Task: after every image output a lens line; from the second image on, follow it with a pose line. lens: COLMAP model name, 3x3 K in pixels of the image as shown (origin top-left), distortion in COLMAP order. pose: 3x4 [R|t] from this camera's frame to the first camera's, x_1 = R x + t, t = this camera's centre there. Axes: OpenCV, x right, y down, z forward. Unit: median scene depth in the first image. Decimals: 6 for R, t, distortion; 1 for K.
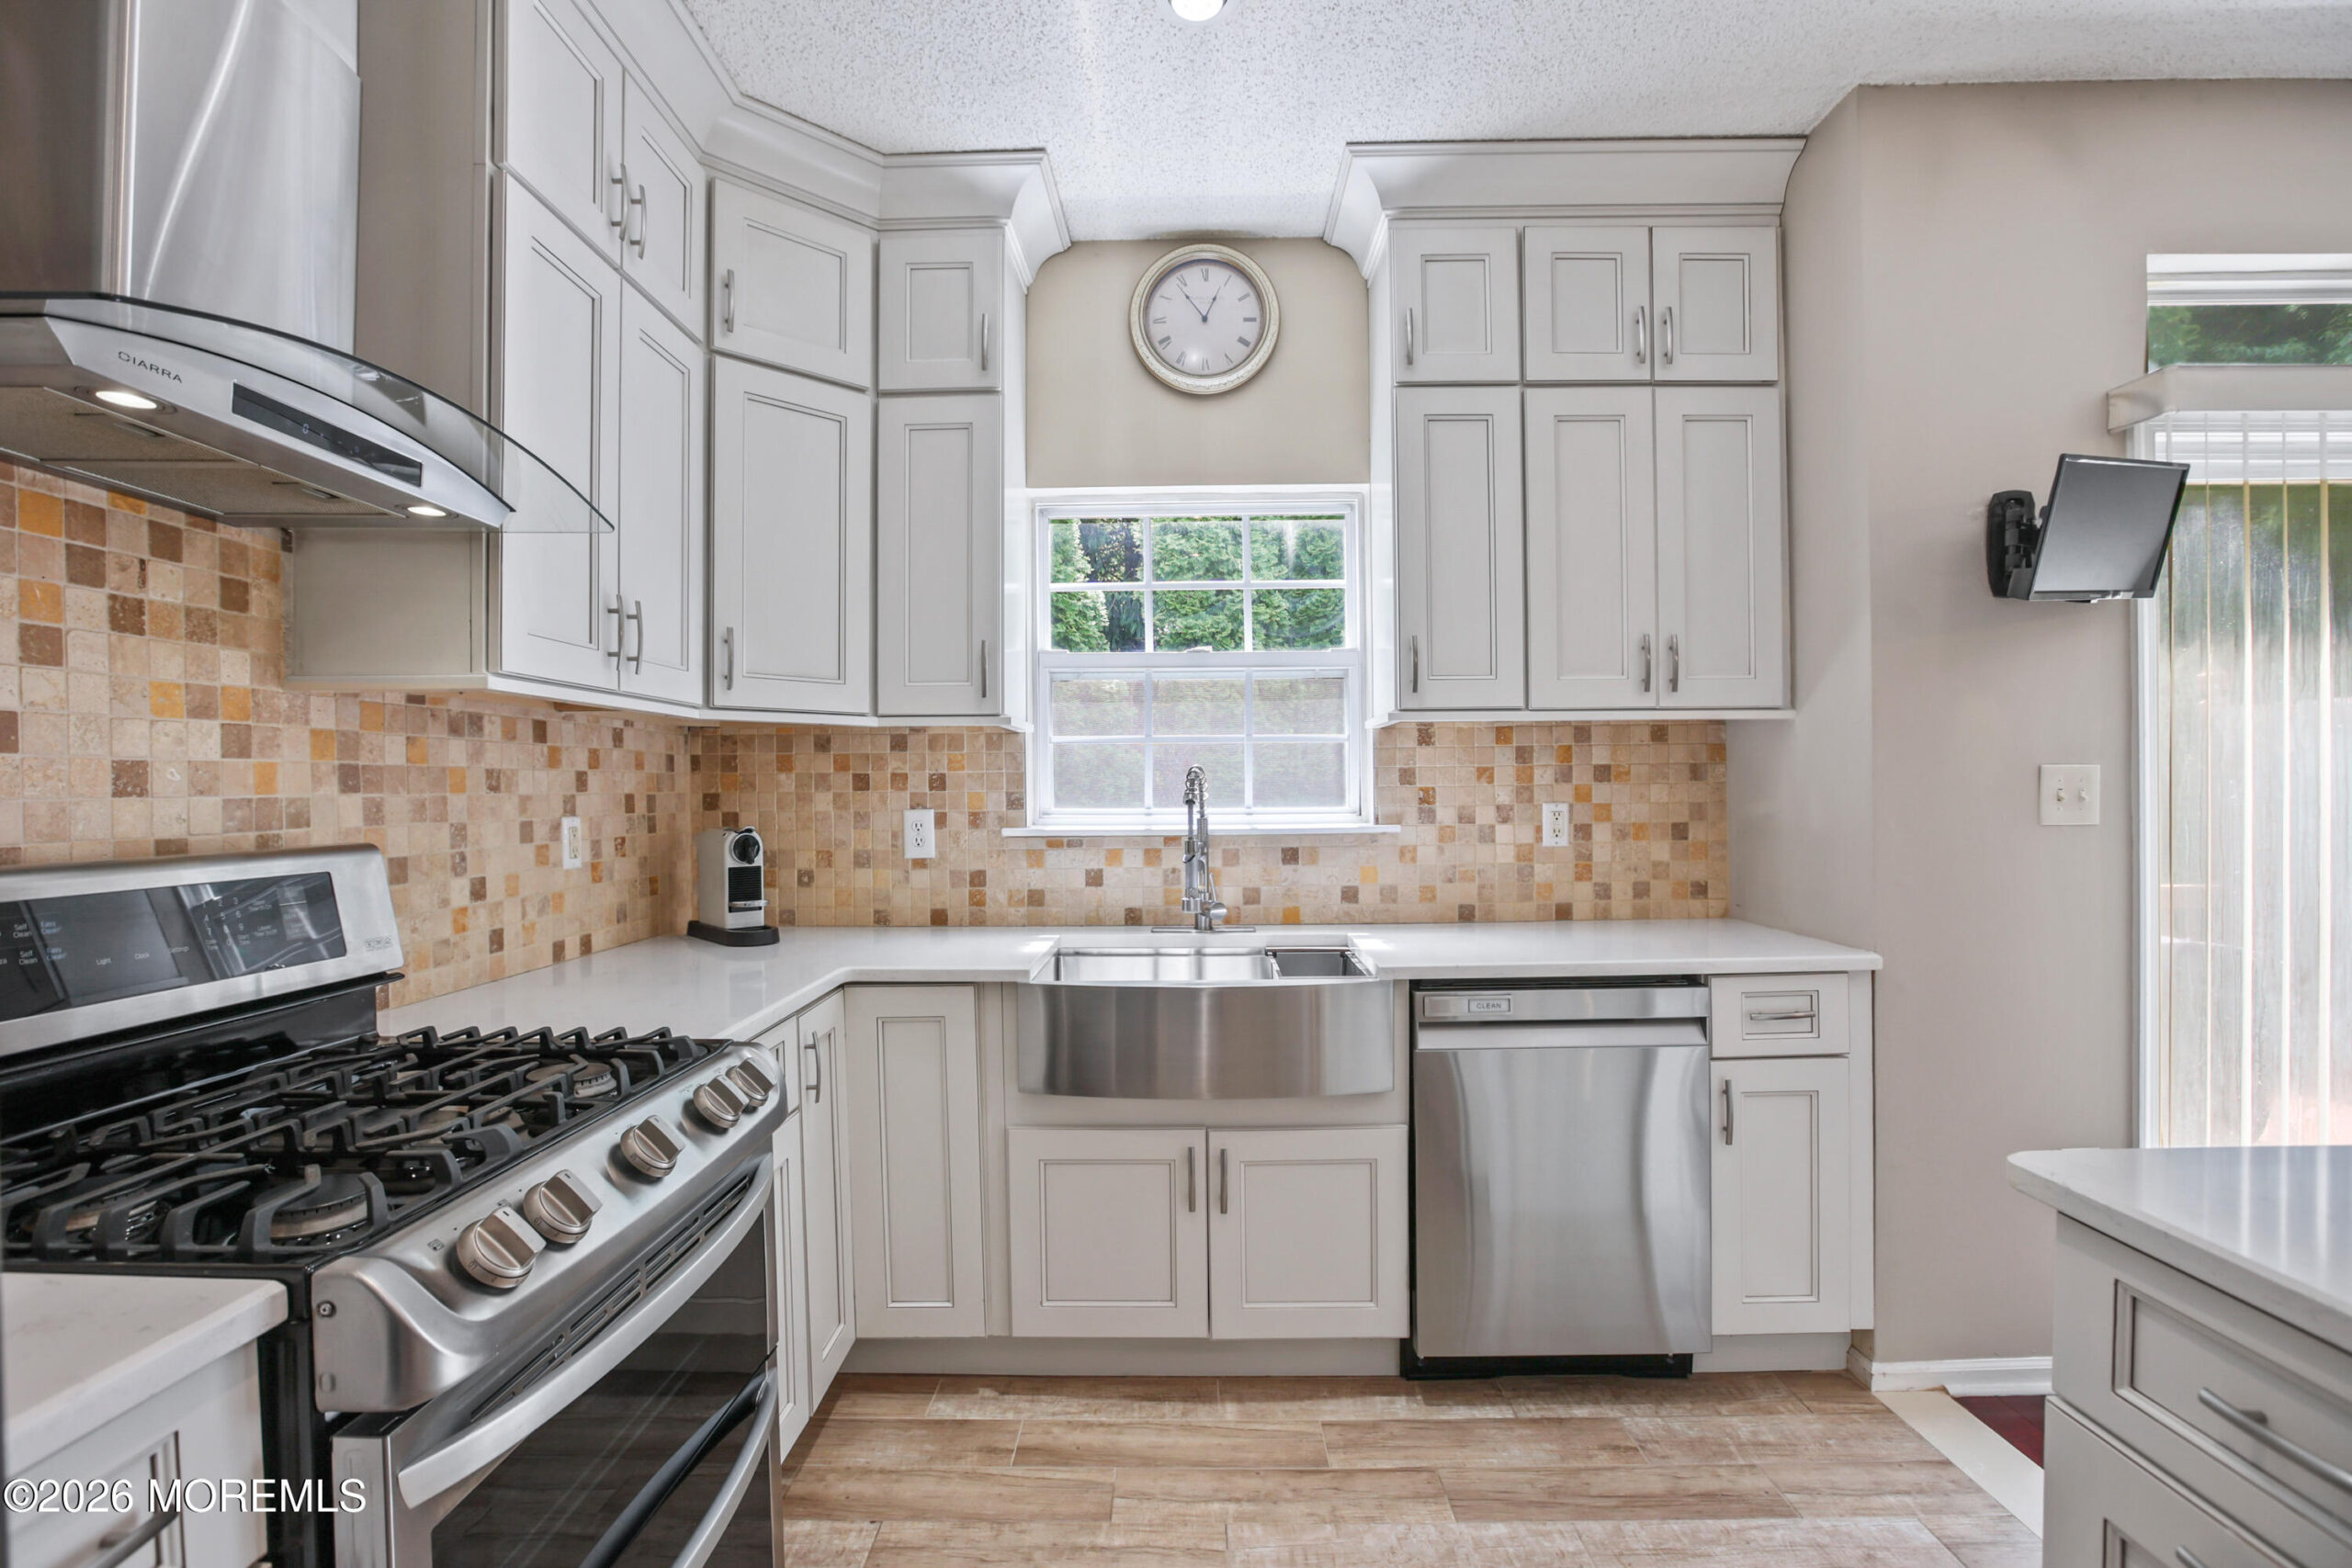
lens RADIAL K [[1084.8, 0, 1154.6], [0, 1084.8, 795.4], [0, 0, 1]] dist [-0.040740, 0.015295]
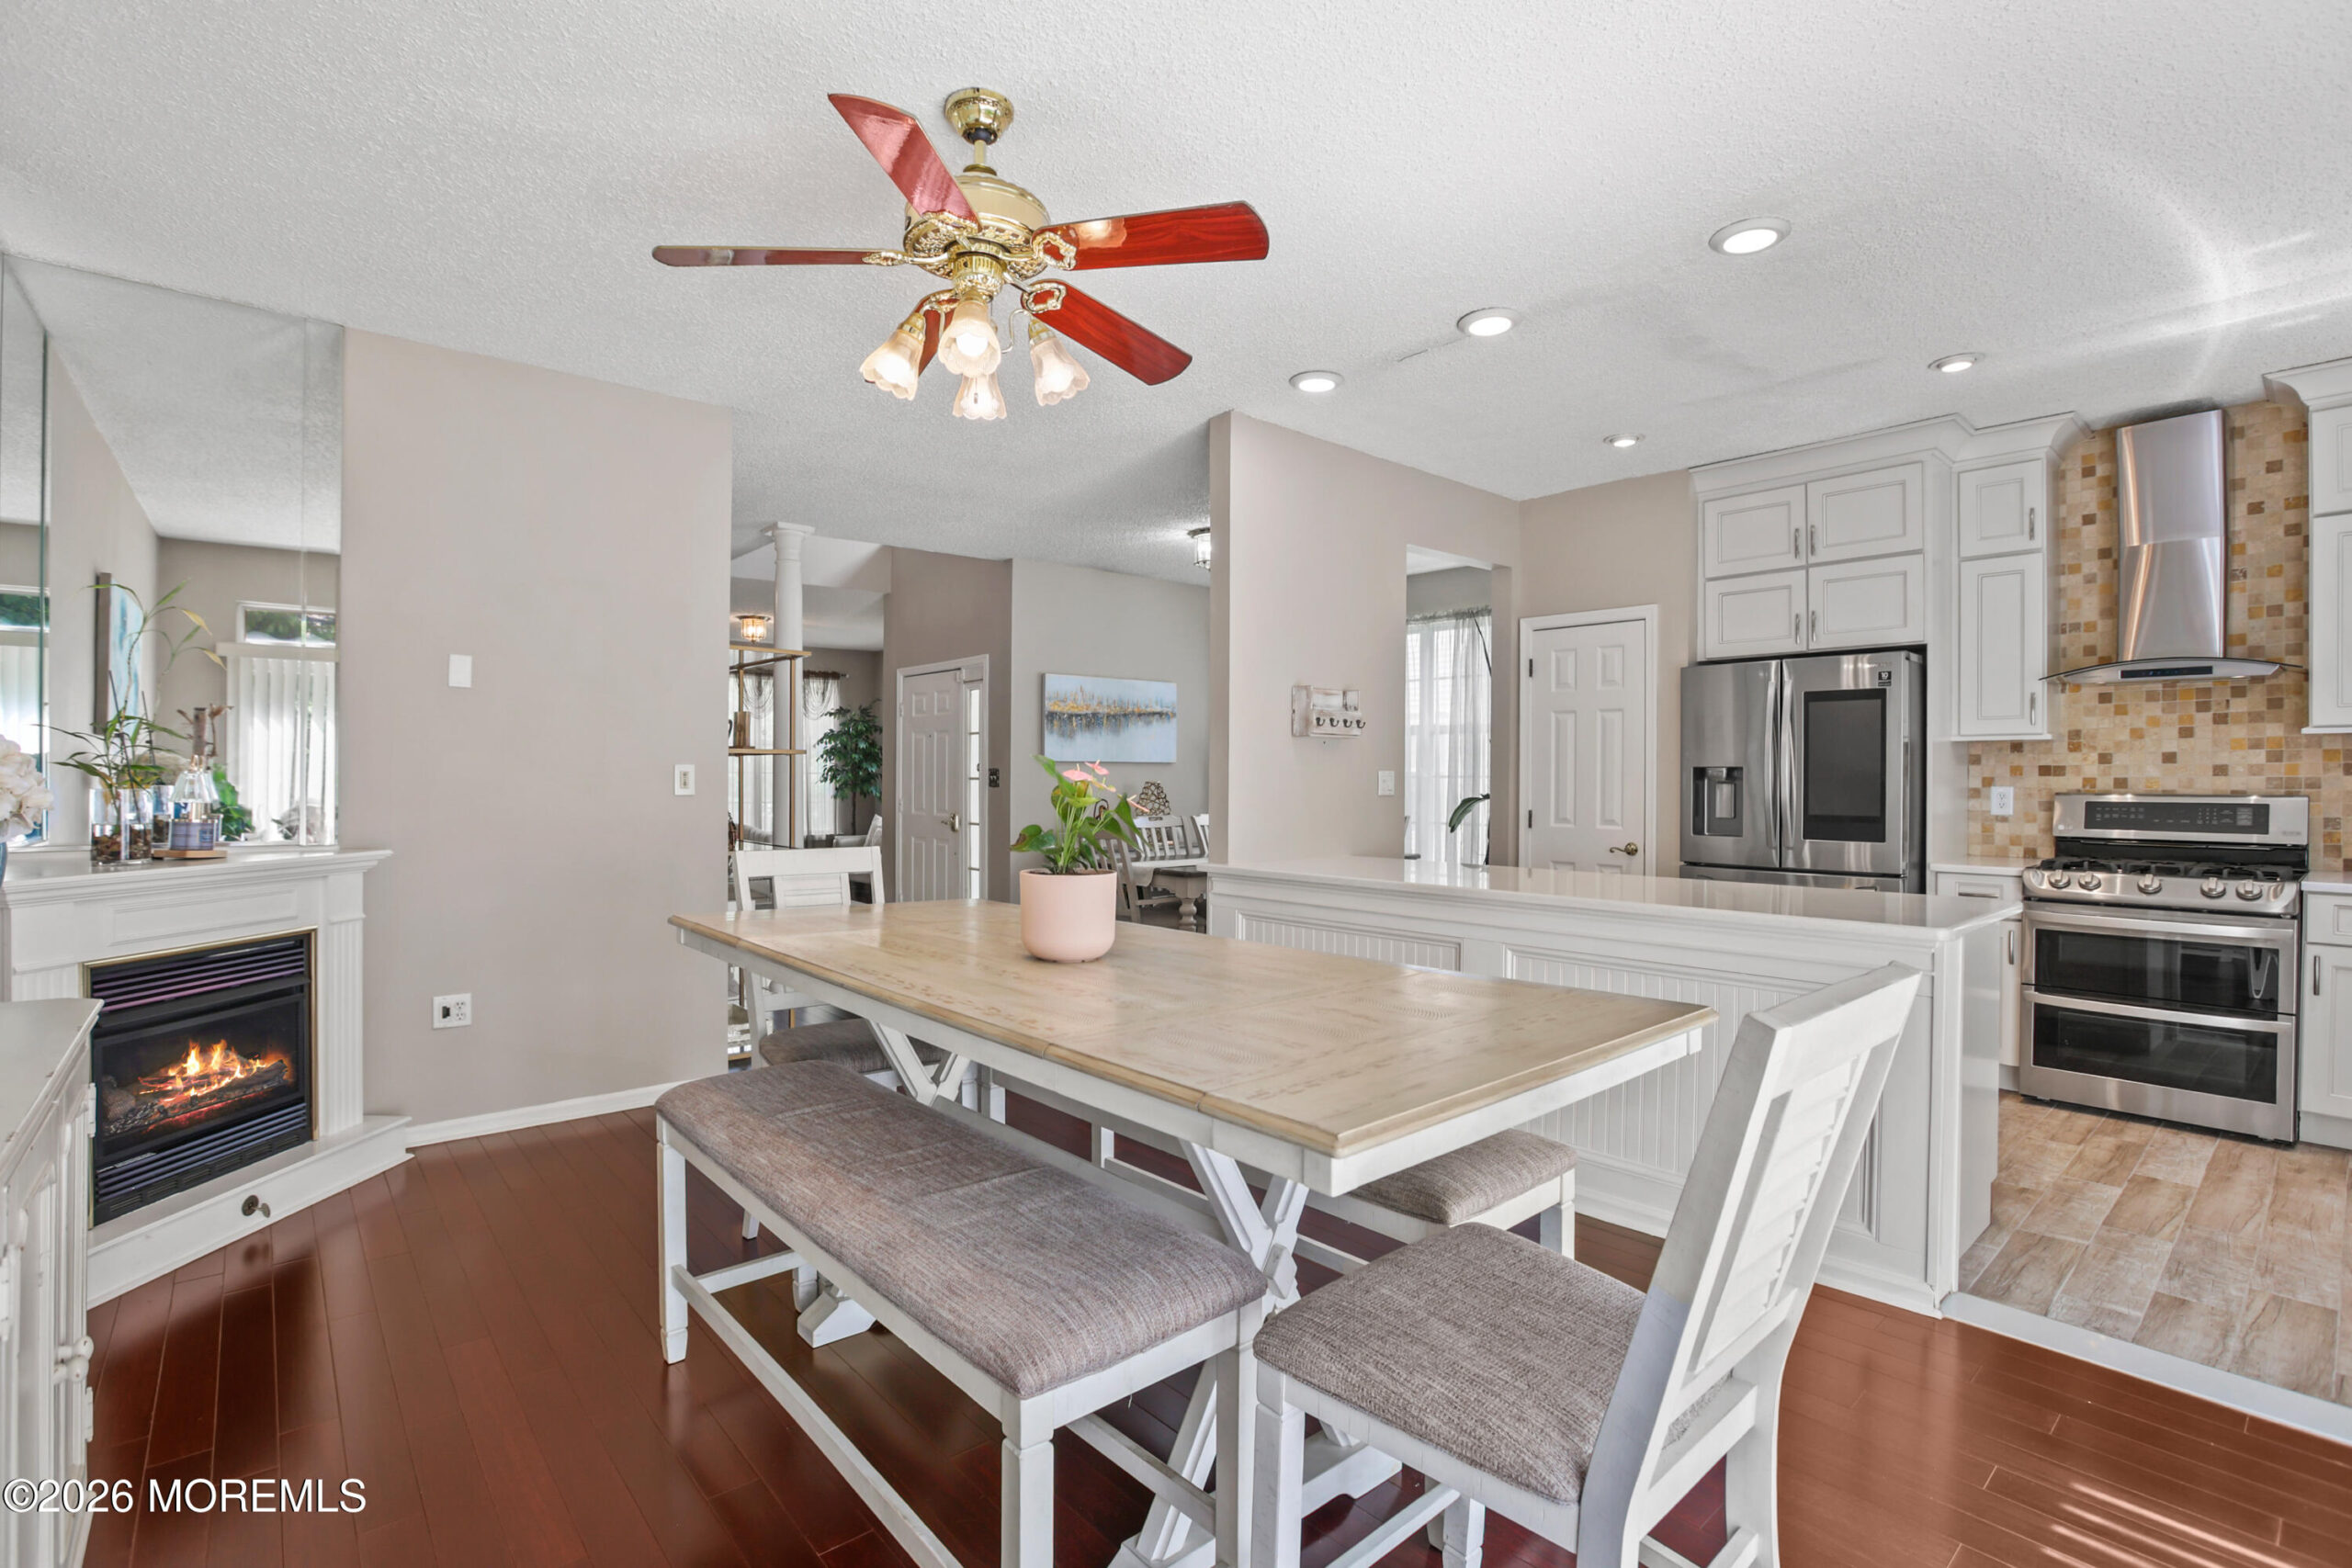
lens RADIAL K [[1084.8, 0, 1156.2], [0, 1084.8, 777.1], [0, 0, 1]] dist [-0.040740, 0.015295]
pose [[-0.749702, 0.009640, -0.661705, 1.885567], [0.001160, 0.999912, 0.013253, -0.022053], [0.661774, 0.009168, -0.749647, 0.680065]]
